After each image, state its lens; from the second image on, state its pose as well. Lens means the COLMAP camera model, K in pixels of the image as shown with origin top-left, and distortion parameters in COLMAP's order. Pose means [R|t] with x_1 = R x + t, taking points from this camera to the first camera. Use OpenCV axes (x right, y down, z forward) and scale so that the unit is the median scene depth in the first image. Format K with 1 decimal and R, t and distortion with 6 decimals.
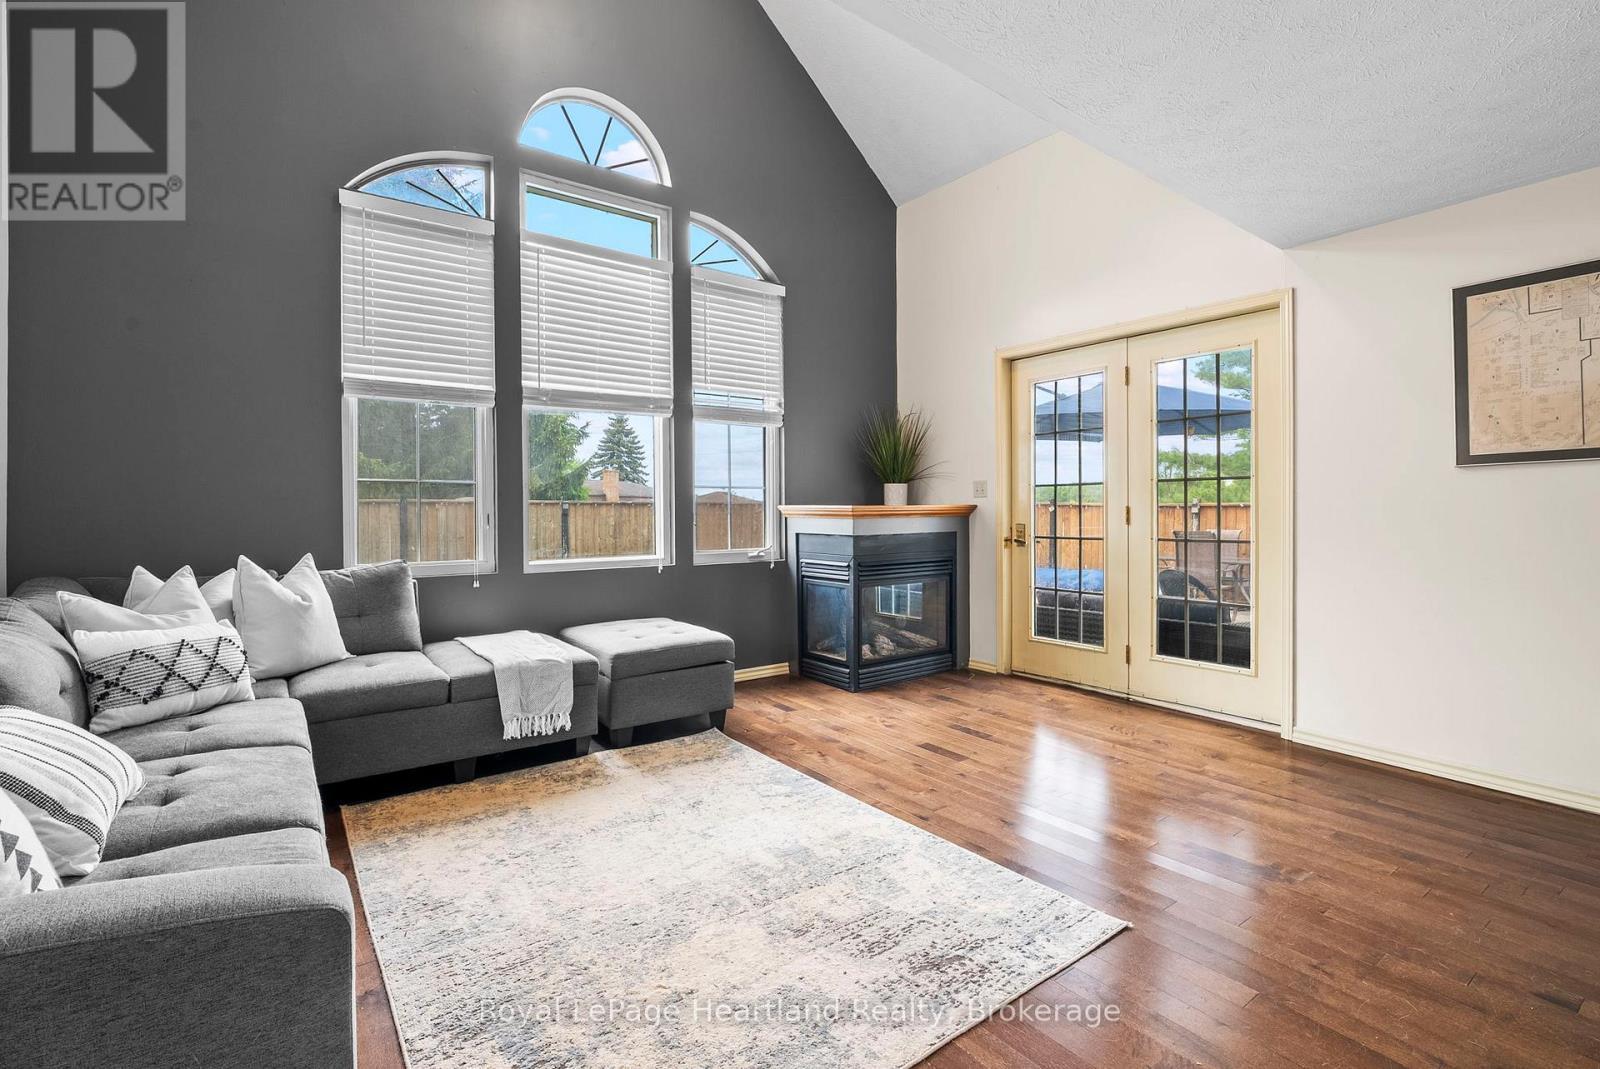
lens RADIAL K [[718.5, 0, 798.3], [0, 718.5, 528.6], [0, 0, 1]] dist [-0.015134, 0.005274]
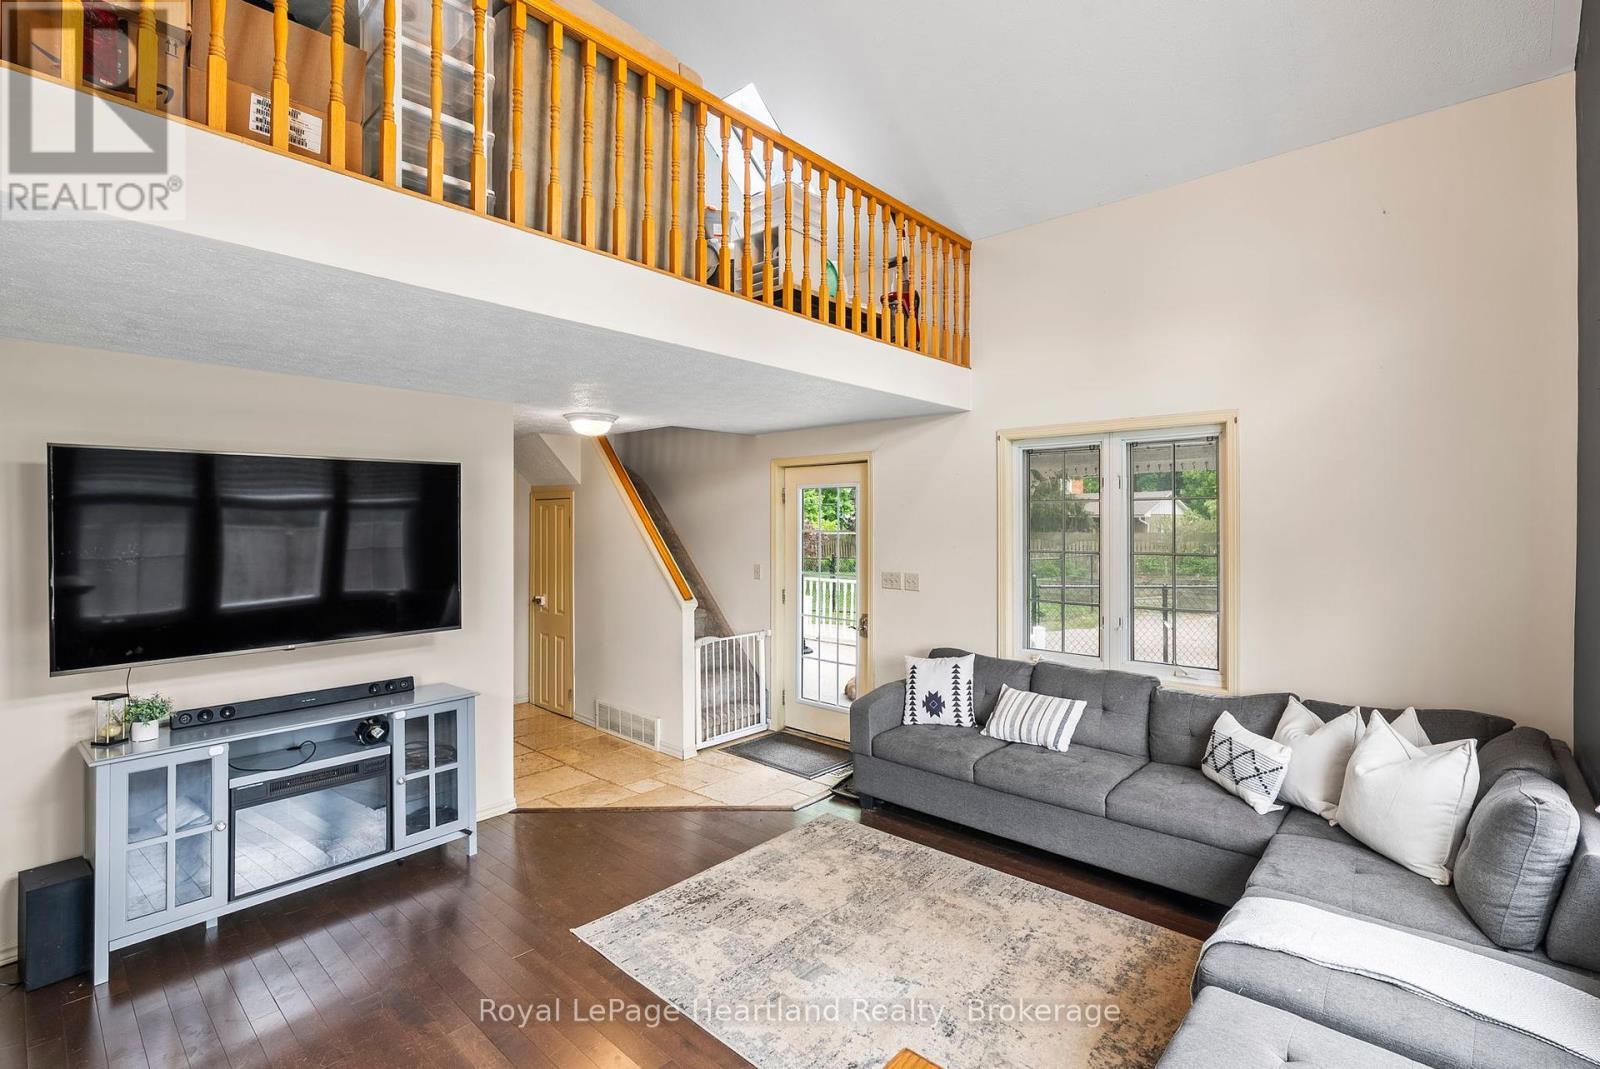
lens RADIAL K [[718.5, 0, 798.2], [0, 718.5, 520.6], [0, 0, 1]] dist [-0.015134, 0.005274]
pose [[-0.980364, 0.001790, -0.197187, 0.290907], [0.000080, 0.999962, 0.008677, -0.331569], [0.197195, 0.008491, -0.980328, 2.586665]]
